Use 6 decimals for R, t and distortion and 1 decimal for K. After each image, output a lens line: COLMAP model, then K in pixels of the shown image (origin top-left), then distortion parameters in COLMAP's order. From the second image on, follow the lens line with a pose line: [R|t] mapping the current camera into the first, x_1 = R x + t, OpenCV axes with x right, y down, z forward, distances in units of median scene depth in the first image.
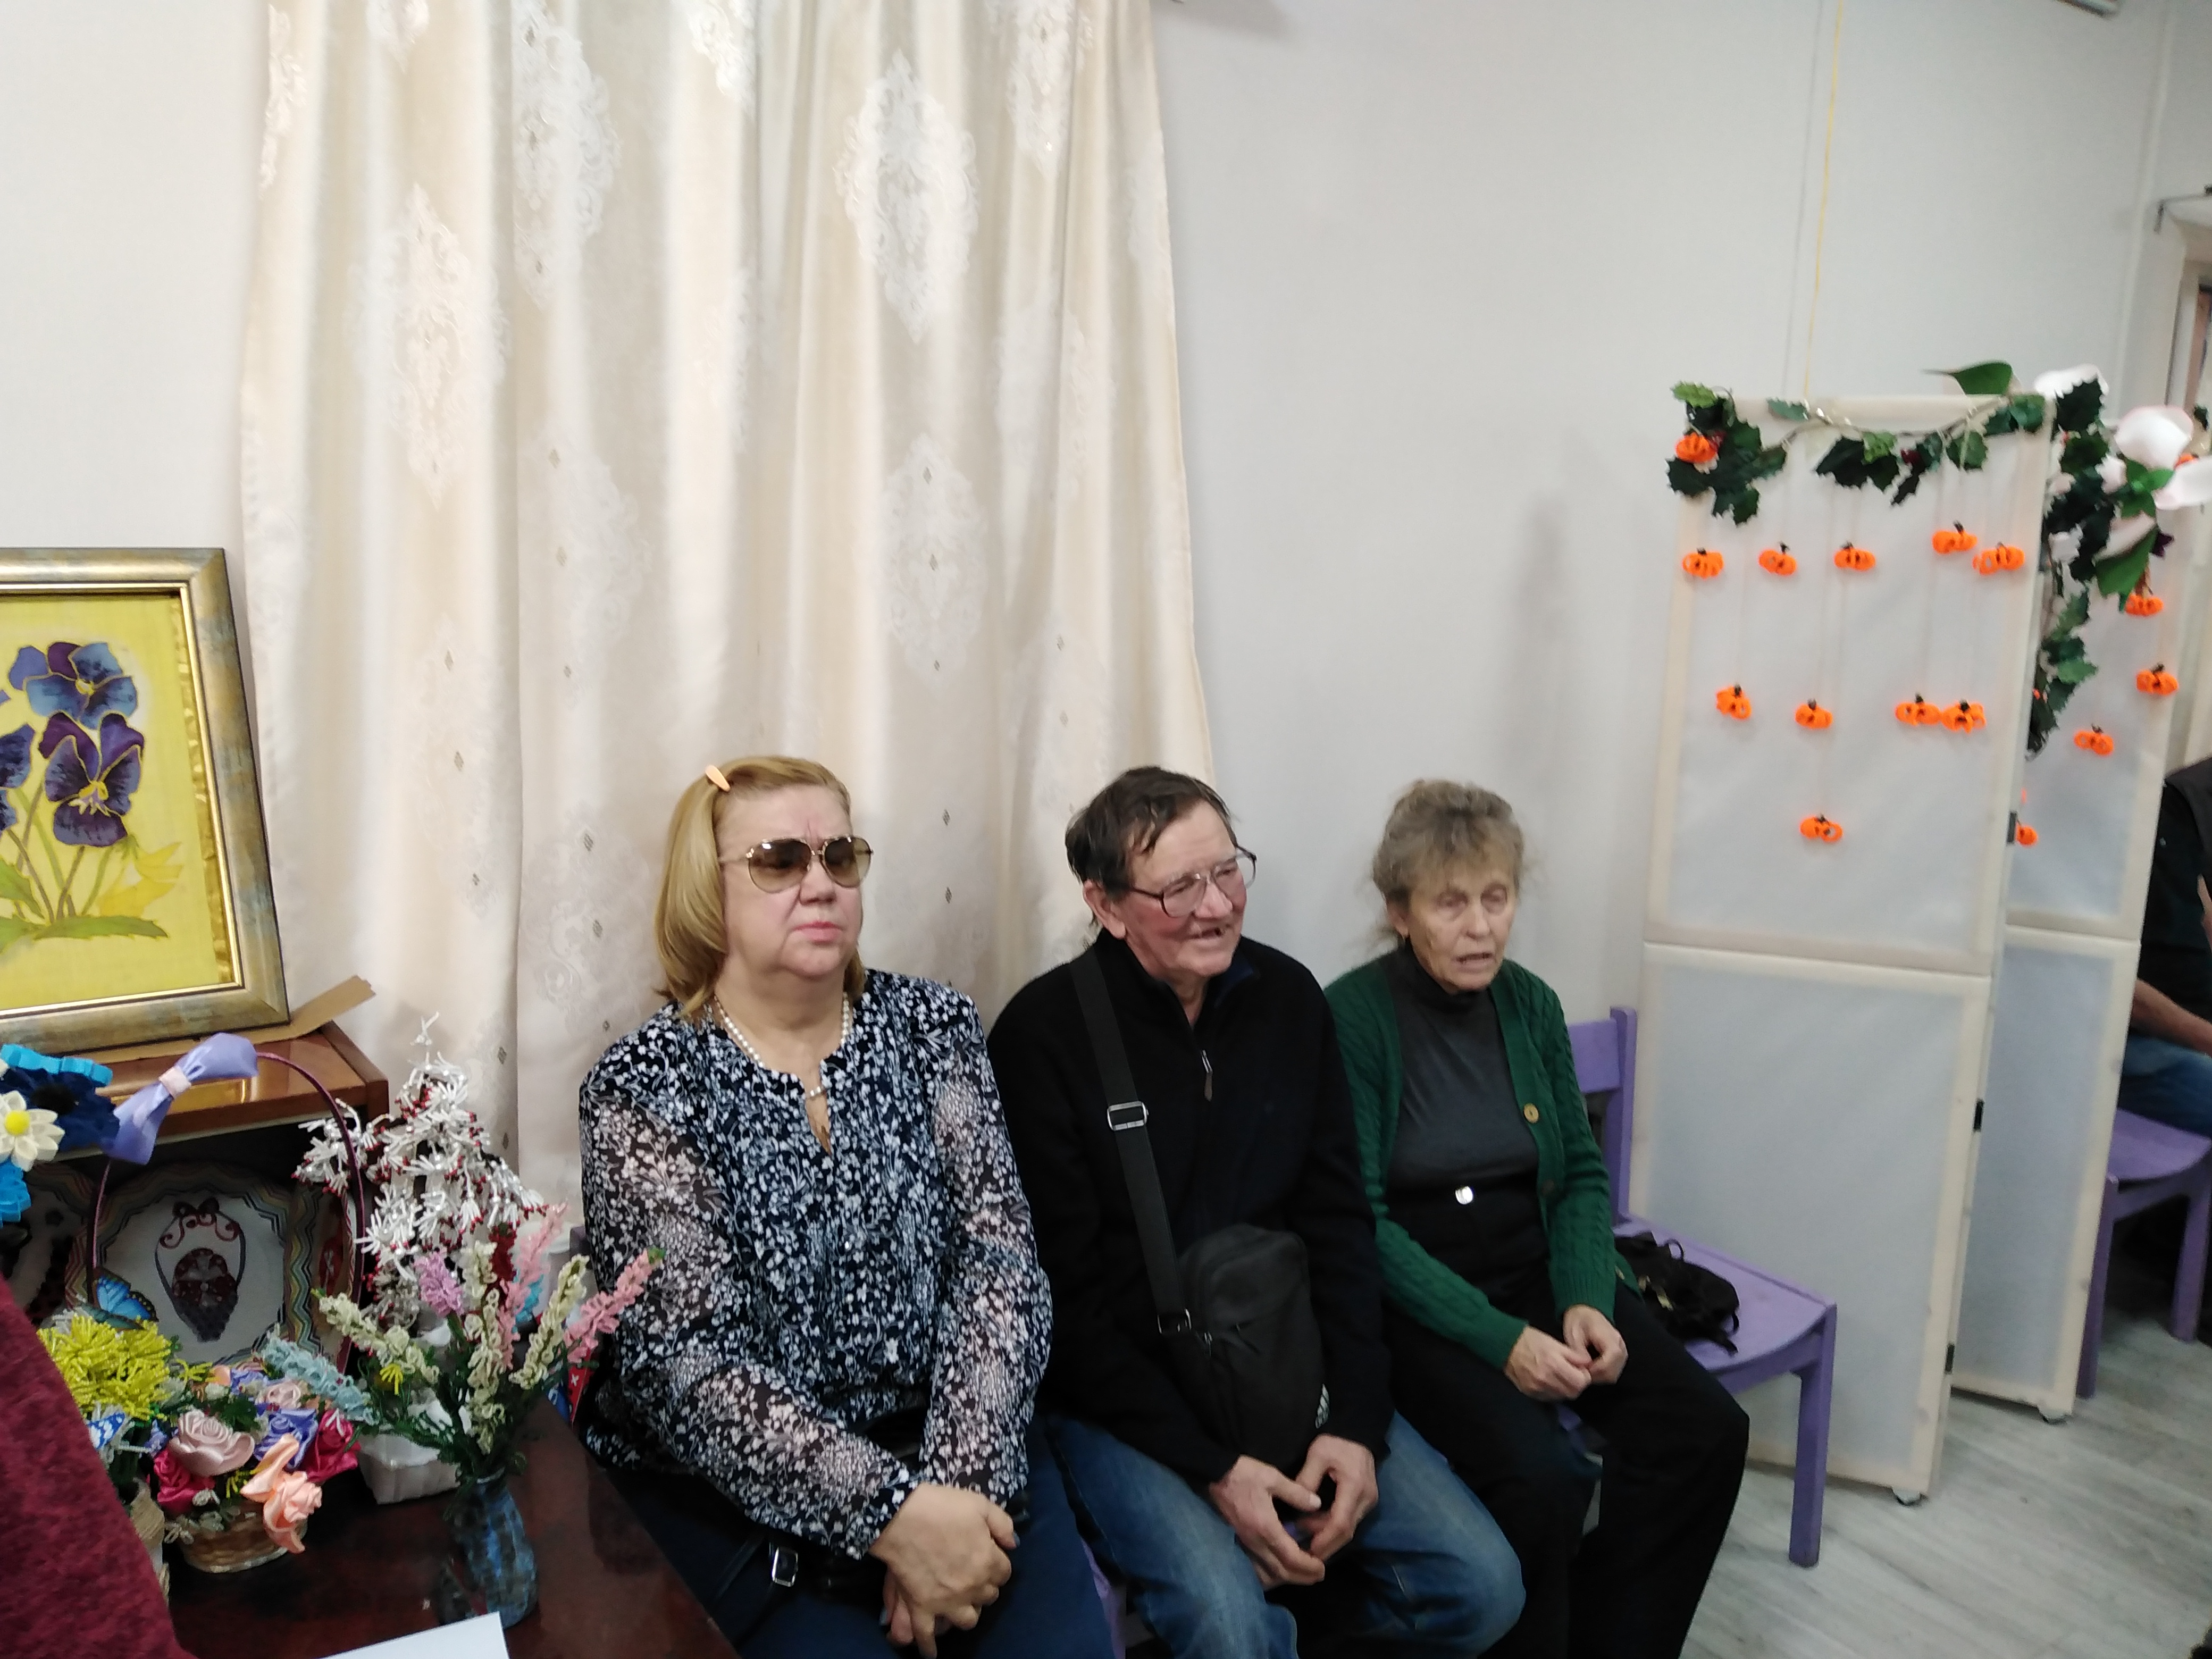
lens RADIAL K [[1705.8, 0, 1106.0], [0, 1705.8, 829.5], [0, 0, 1]] dist [0.004353, -0.037482]
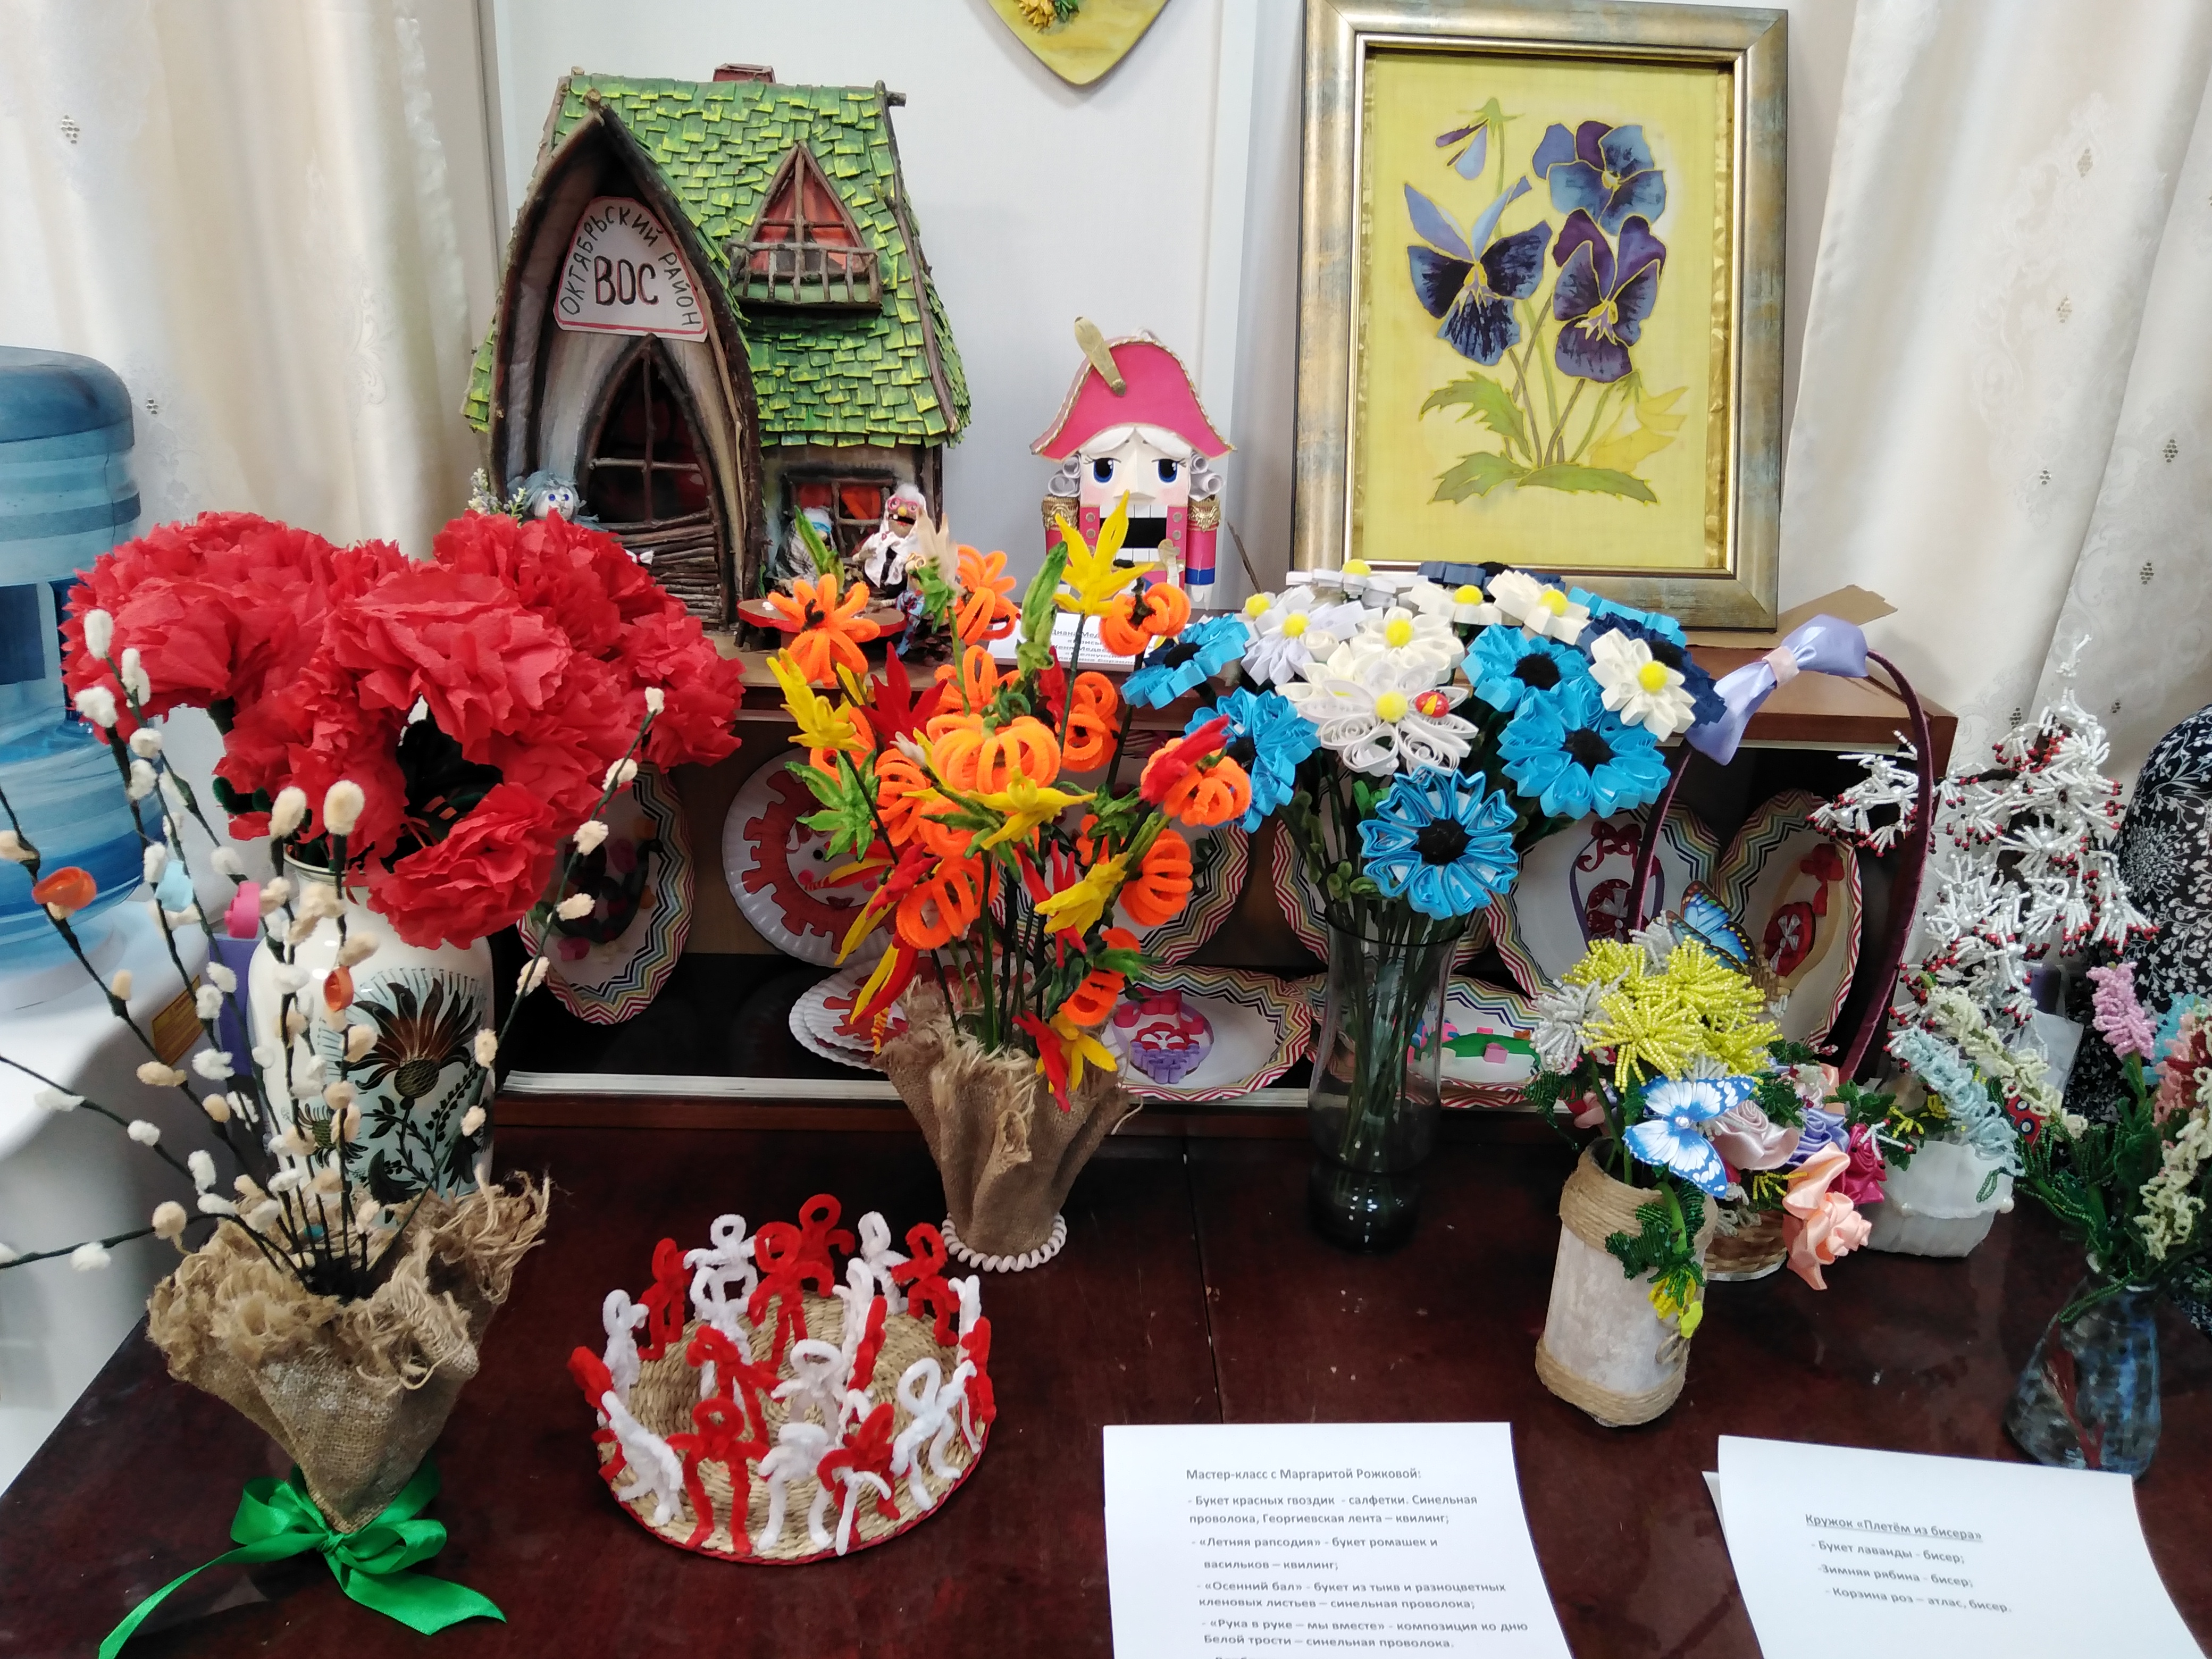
lens RADIAL K [[1705.8, 0, 1106.0], [0, 1705.8, 829.5], [0, 0, 1]] dist [0.004353, -0.037482]
pose [[0.832284, 0.202328, -0.516106, -0.321689], [-0.114112, 0.973606, 0.197661, 0.085206], [0.542477, -0.105616, 0.833405, 0.160576]]
